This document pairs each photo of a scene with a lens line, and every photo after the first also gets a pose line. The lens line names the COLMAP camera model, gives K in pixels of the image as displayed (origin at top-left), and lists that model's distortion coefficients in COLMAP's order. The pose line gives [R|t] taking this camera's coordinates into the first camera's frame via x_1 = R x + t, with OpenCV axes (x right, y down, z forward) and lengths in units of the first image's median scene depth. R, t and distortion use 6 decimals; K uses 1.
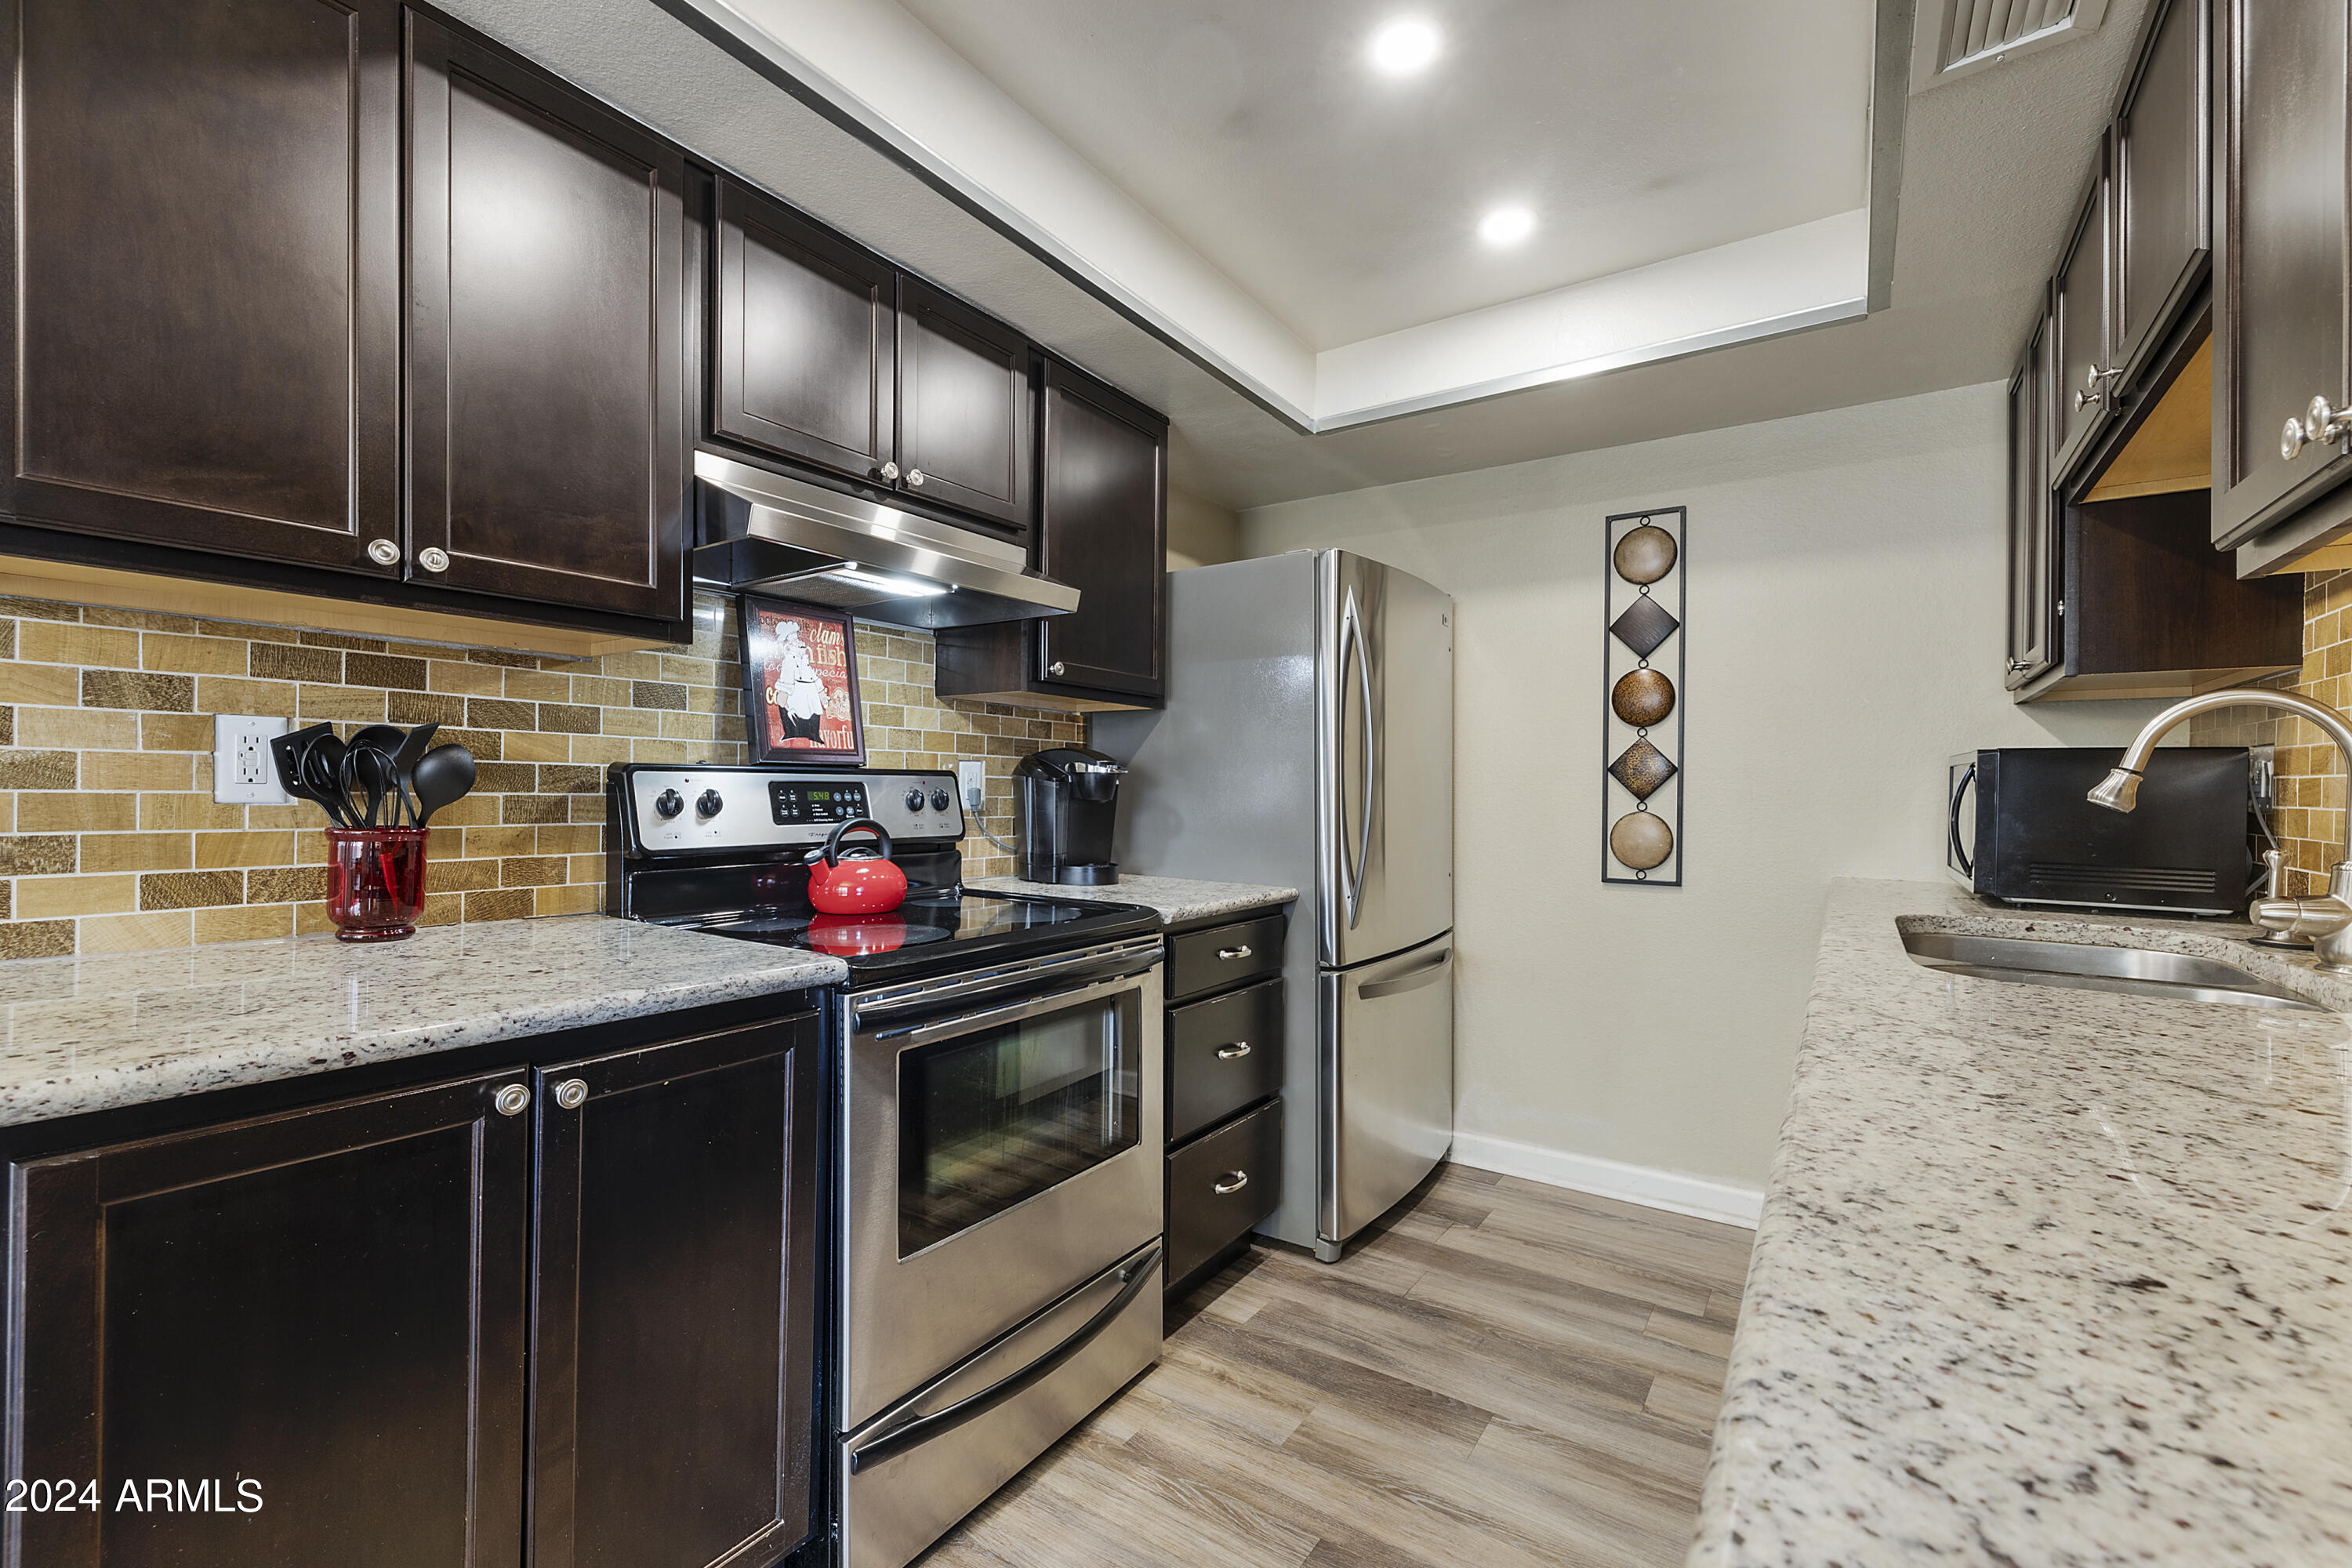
lens RADIAL K [[1005.0, 0, 1176.0], [0, 1005.0, 789.2], [0, 0, 1]] dist [0.001905, 0.001187]
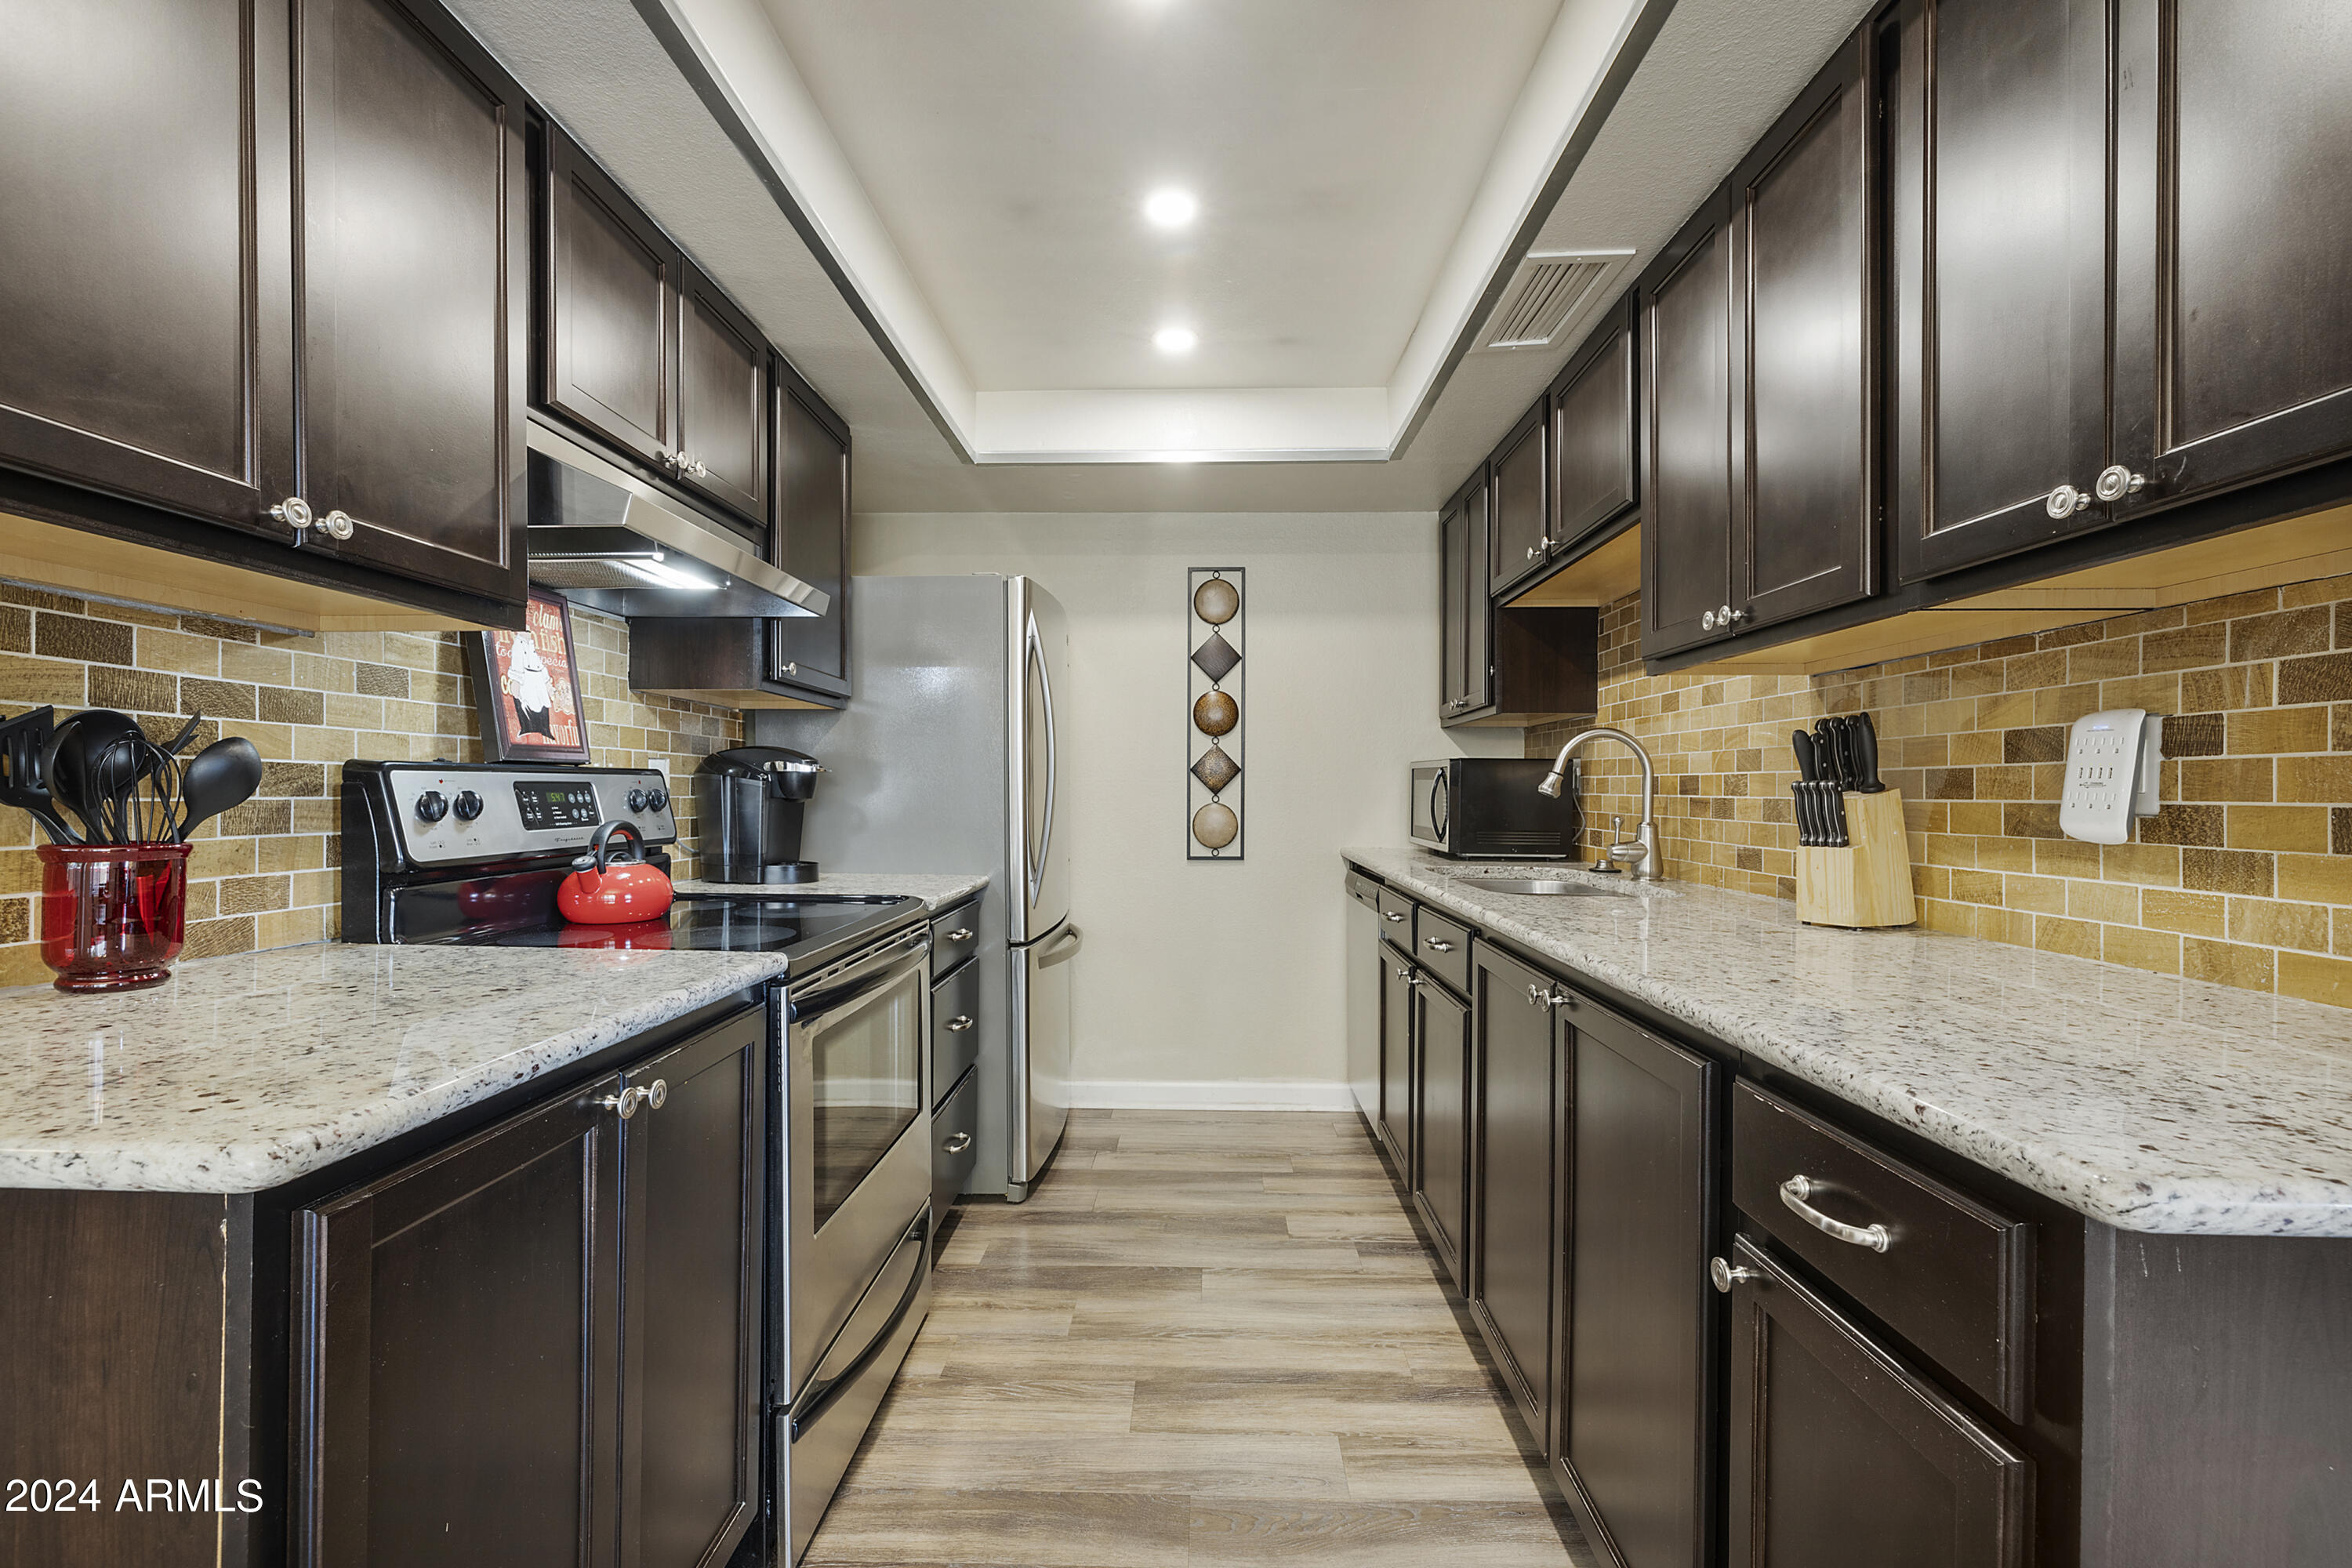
lens RADIAL K [[1005.0, 0, 1169.5], [0, 1005.0, 789.9], [0, 0, 1]] dist [0.001905, 0.001187]
pose [[0.844538, -0.007310, 0.535445, -0.368549], [0.005125, 0.999971, 0.005568, -0.002151], [-0.535471, -0.001958, 0.844552, -0.063562]]
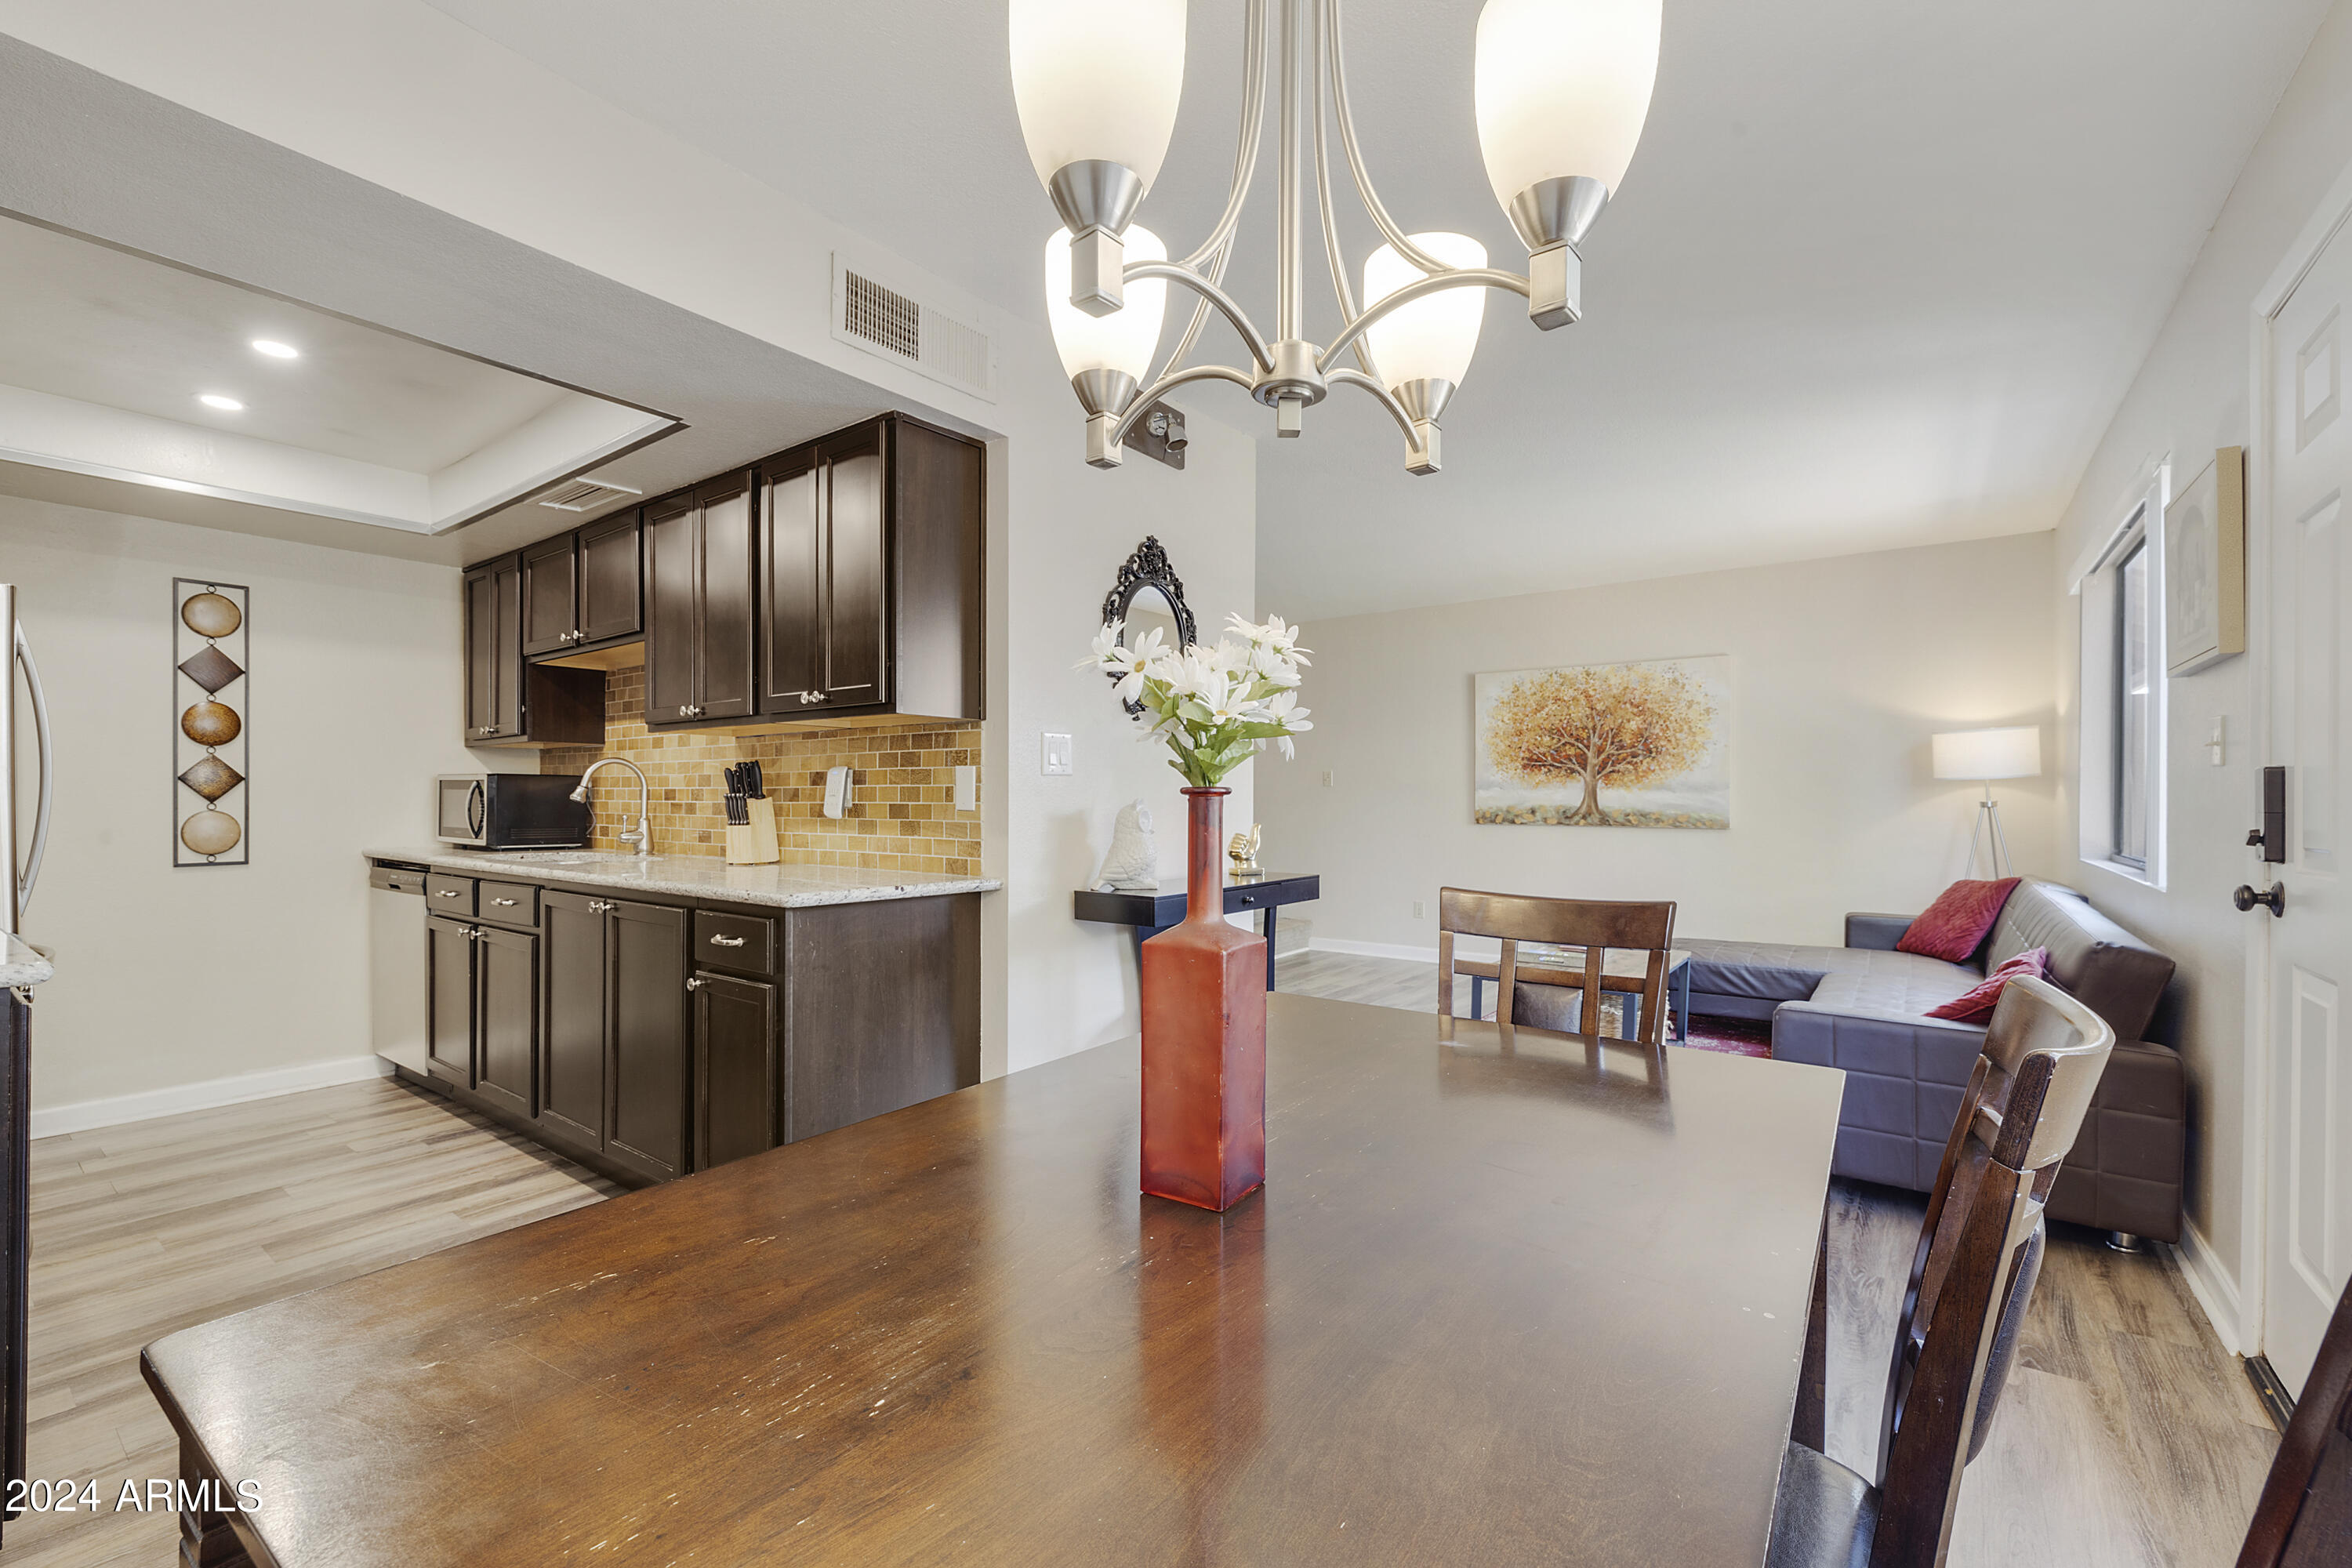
lens RADIAL K [[1005.0, 0, 1168.2], [0, 1005.0, 803.5], [0, 0, 1]] dist [0.001905, 0.001187]
pose [[0.057670, -0.015248, 0.998219, -1.070283], [-0.001027, 0.999882, 0.015333, -0.011247], [-0.998335, -0.001910, 0.057648, -0.446548]]
